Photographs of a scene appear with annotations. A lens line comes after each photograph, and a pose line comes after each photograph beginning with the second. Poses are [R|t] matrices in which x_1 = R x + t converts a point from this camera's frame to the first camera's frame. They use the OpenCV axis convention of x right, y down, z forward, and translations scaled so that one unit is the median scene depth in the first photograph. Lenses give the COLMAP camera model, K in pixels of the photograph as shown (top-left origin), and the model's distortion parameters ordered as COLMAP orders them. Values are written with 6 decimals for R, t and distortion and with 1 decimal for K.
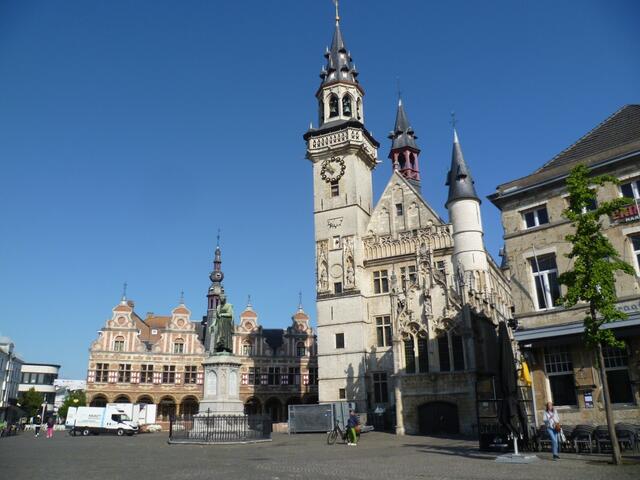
lens RADIAL K [[541.5, 0, 320.0], [0, 541.5, 240.0], [0, 0, 1]] dist [-0.079746, 0.006572]
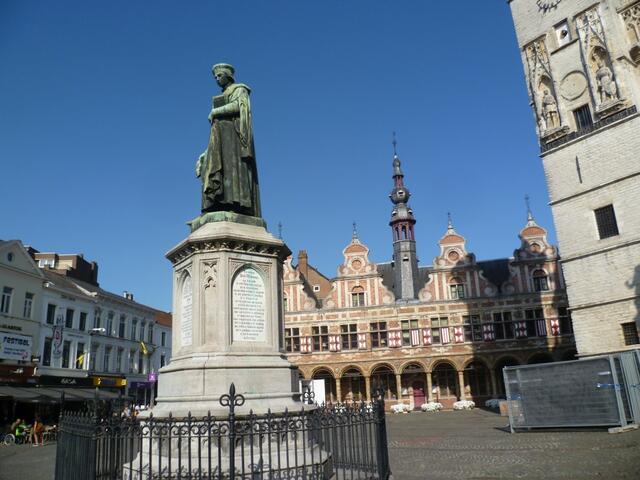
lens RADIAL K [[541.5, 0, 320.0], [0, 541.5, 240.0], [0, 0, 1]] dist [-0.079746, 0.006572]
pose [[0.895651, -0.151310, -0.418229, 0.003185], [0.172996, 0.984820, 0.014180, 0.106115], [0.409735, -0.085052, 0.908231, 0.338353]]
